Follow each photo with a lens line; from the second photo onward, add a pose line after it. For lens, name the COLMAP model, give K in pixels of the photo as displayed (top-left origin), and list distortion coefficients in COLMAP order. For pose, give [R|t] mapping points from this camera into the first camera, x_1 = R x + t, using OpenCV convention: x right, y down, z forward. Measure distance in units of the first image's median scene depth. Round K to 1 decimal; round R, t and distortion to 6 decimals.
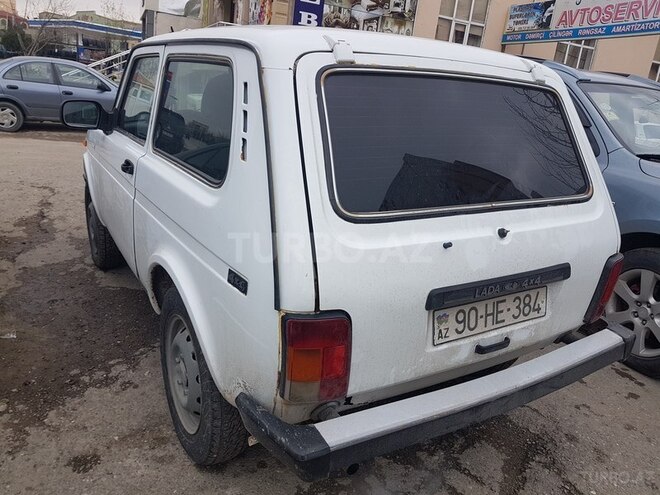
lens RADIAL K [[527.0, 0, 330.1], [0, 527.0, 235.9], [0, 0, 1]] dist [-0.007067, -0.011806]
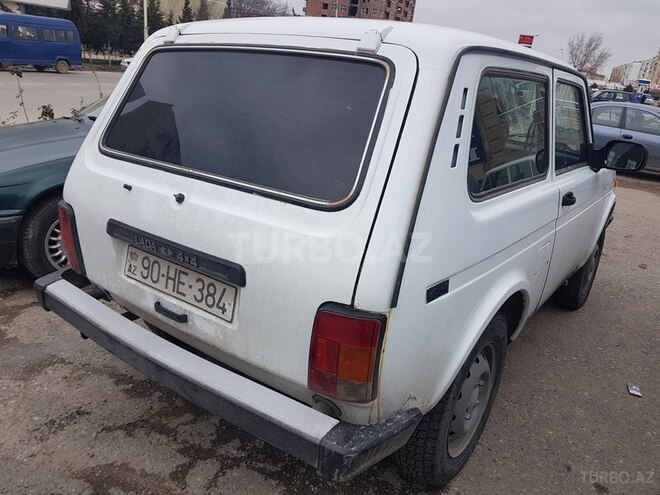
lens RADIAL K [[528.8, 0, 330.0], [0, 528.8, 247.5], [0, 0, 1]] dist [0.002577, -0.001493]
pose [[0.385009, 0.243715, -0.890152, 1.298359], [-0.317825, 0.940520, 0.120039, -0.122789], [0.866461, 0.236697, 0.439567, 0.804537]]
